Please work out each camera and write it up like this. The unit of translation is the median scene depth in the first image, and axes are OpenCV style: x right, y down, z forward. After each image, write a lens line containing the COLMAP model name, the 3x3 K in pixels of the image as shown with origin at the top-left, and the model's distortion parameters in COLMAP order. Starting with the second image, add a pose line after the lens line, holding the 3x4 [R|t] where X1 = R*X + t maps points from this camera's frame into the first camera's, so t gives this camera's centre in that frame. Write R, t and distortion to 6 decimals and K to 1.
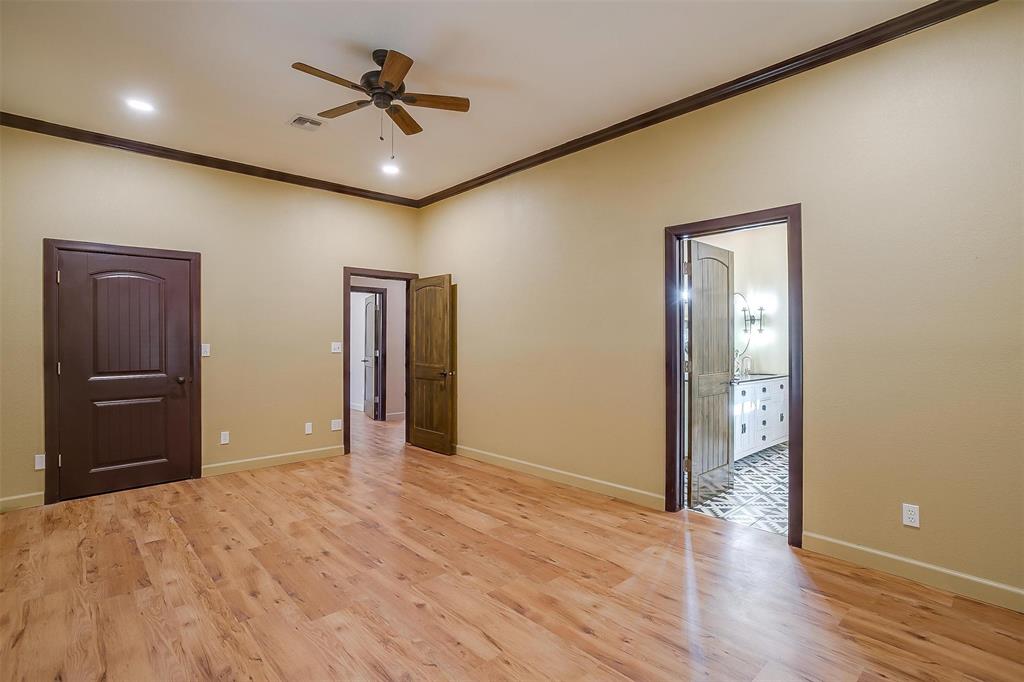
lens RADIAL K [[494.9, 0, 509.6], [0, 494.9, 338.6], [0, 0, 1]] dist [-0.044655, 0.019033]
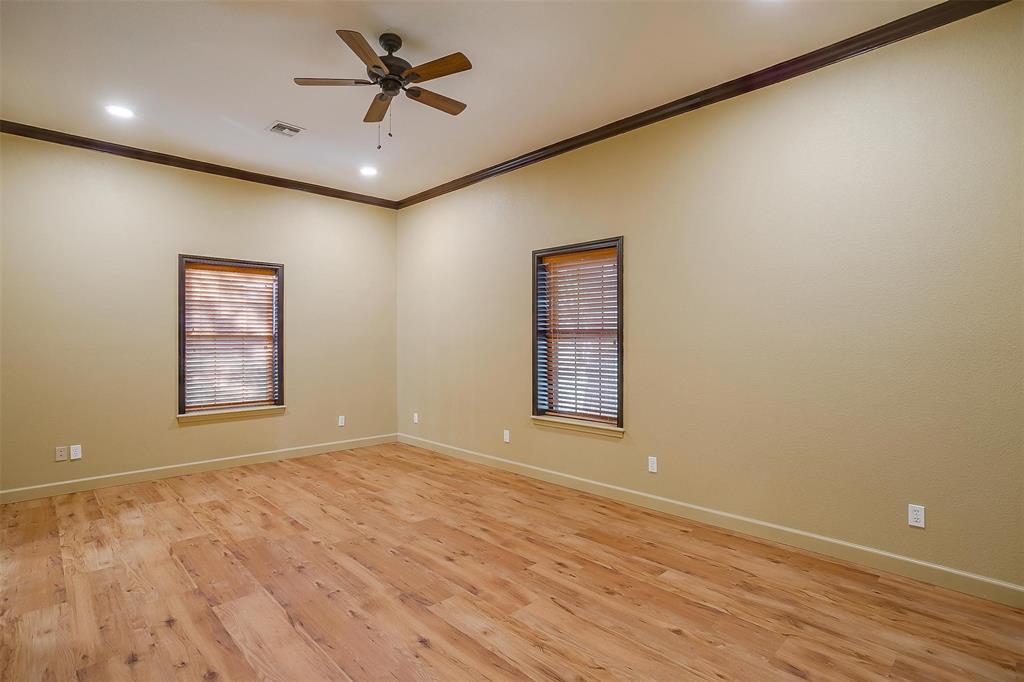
lens RADIAL K [[526.4, 0, 509.9], [0, 526.4, 338.2], [0, 0, 1]] dist [-0.003890, 0.001067]
pose [[-0.999872, 0.005850, -0.014889, -0.483187], [0.006001, 0.999931, -0.010085, 0.012156], [0.014829, -0.010173, -0.999838, 2.053624]]
